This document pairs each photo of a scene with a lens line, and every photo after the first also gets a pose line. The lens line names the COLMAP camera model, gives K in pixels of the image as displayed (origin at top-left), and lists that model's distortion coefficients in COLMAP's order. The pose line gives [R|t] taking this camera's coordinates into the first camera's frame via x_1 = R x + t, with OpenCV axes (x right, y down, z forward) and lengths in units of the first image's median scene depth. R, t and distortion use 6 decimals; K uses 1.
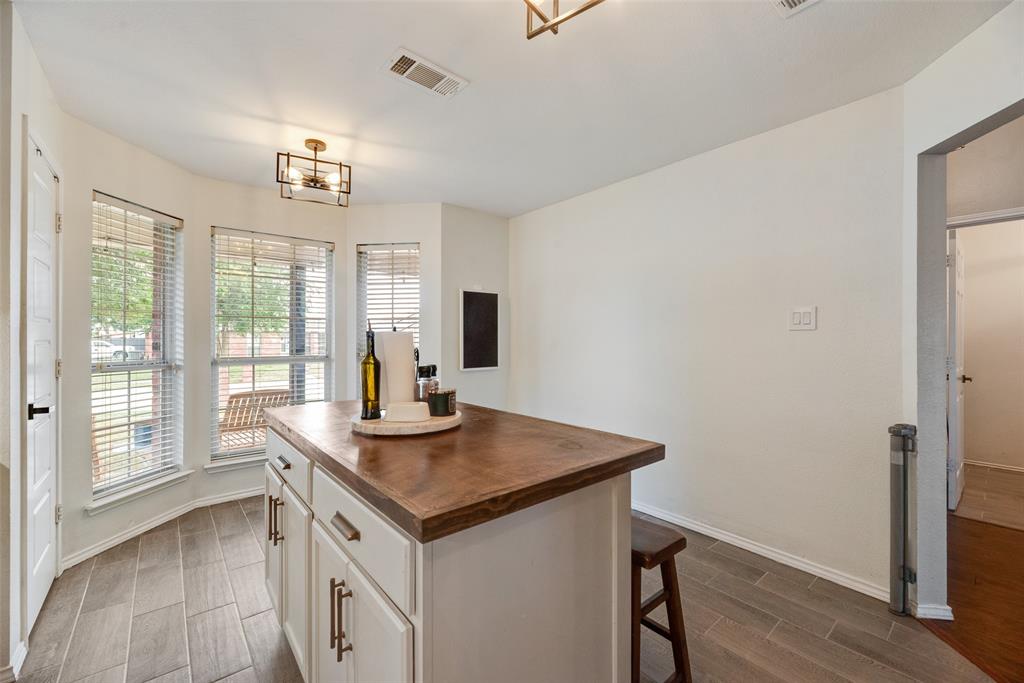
lens RADIAL K [[417.4, 0, 517.1], [0, 417.4, 341.6], [0, 0, 1]] dist [-0.003943, 0.000227]
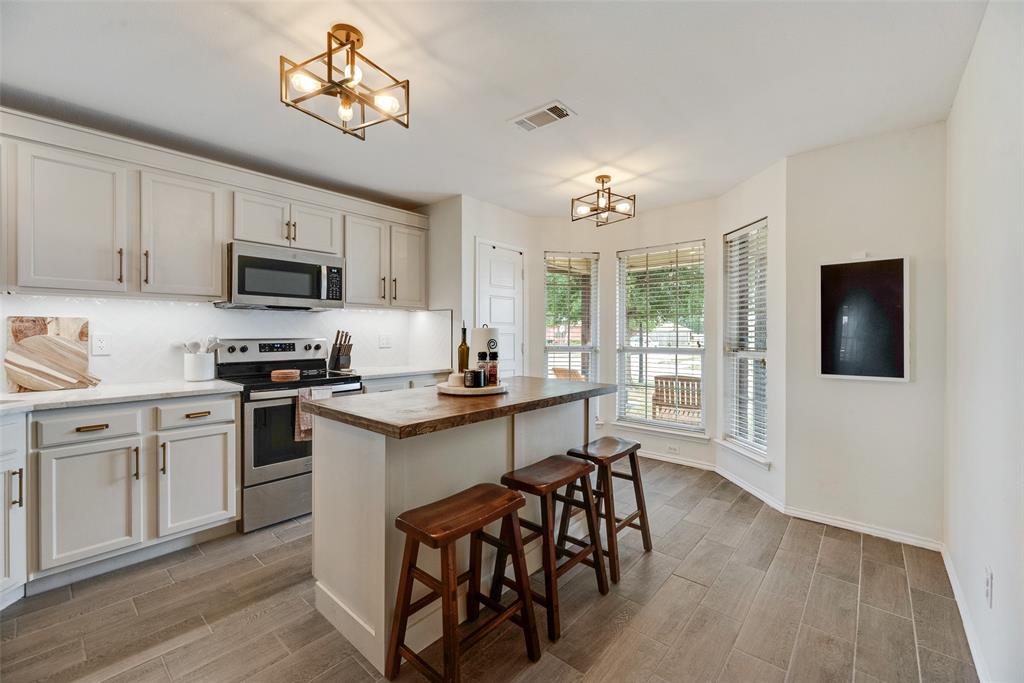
lens RADIAL K [[417.4, 0, 513.4], [0, 417.4, 333.7], [0, 0, 1]] dist [-0.003943, 0.000227]
pose [[0.135875, 0.010335, -0.990672, 0.662682], [0.002611, 0.999938, 0.010790, -0.021561], [0.990723, -0.004052, 0.135840, 0.521541]]
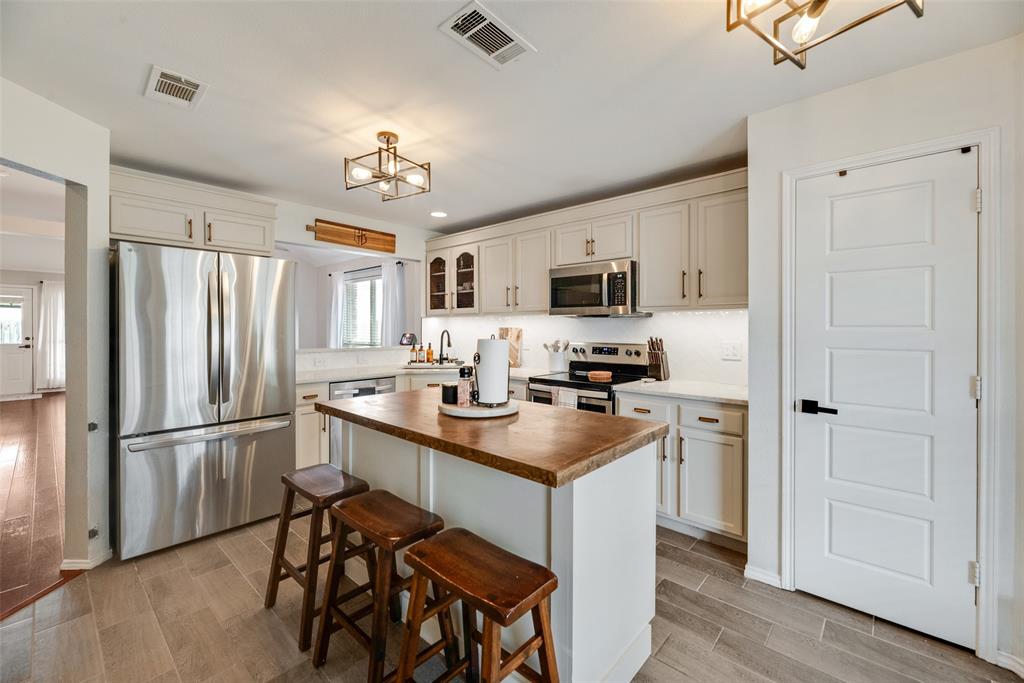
lens RADIAL K [[417.4, 0, 519.1], [0, 417.4, 329.1], [0, 0, 1]] dist [-0.003943, 0.000227]
pose [[-0.991384, 0.001065, -0.130980, -0.107764], [0.001433, 0.999995, -0.002709, -0.036945], [0.130976, -0.002874, -0.991381, 1.254989]]
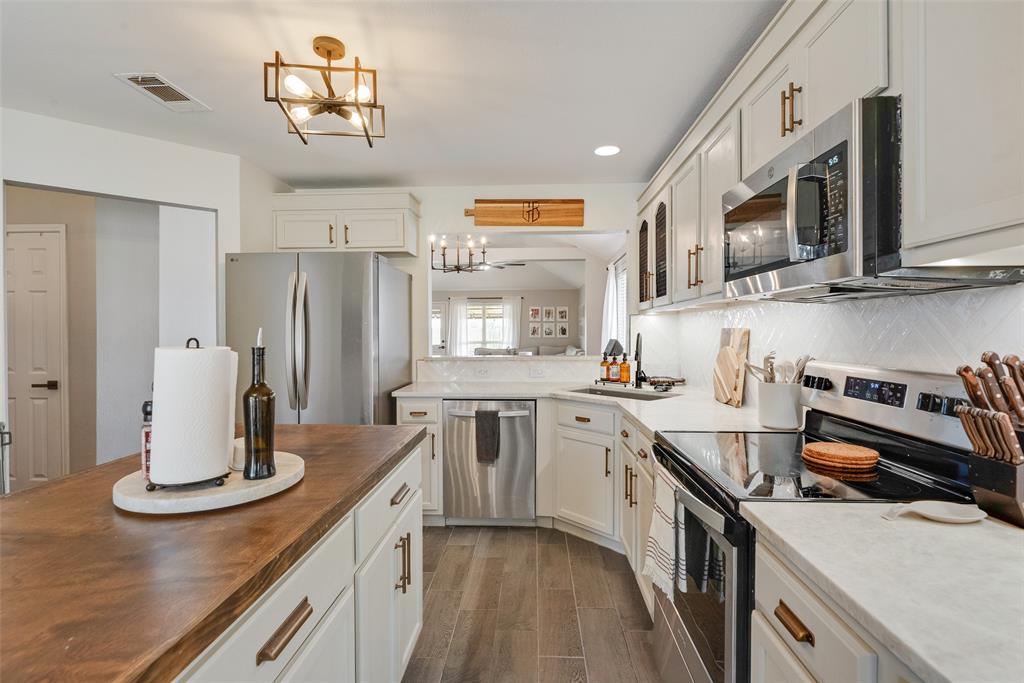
lens RADIAL K [[473.0, 0, 518.2], [0, 473.0, 337.1], [0, 0, 1]] dist [-0.001936, -0.000787]
pose [[-0.728784, -0.001503, 0.684742, -0.596739], [-0.000276, 0.999998, 0.001901, -0.031887], [-0.684744, 0.001196, -0.728783, 0.670445]]
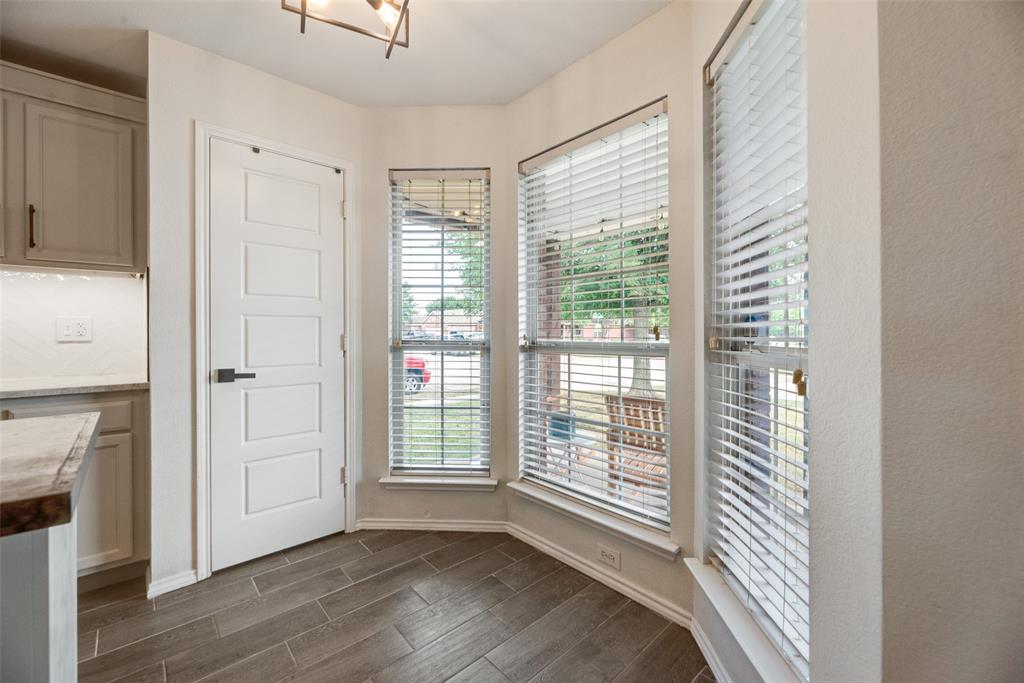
lens RADIAL K [[417.4, 0, 514.6], [0, 417.4, 329.5], [0, 0, 1]] dist [-0.003943, 0.000227]
pose [[0.021241, 0.001215, -0.999774, 0.009311], [0.006972, 0.999975, 0.001364, 0.020172], [0.999750, -0.007000, 0.021232, 1.079789]]
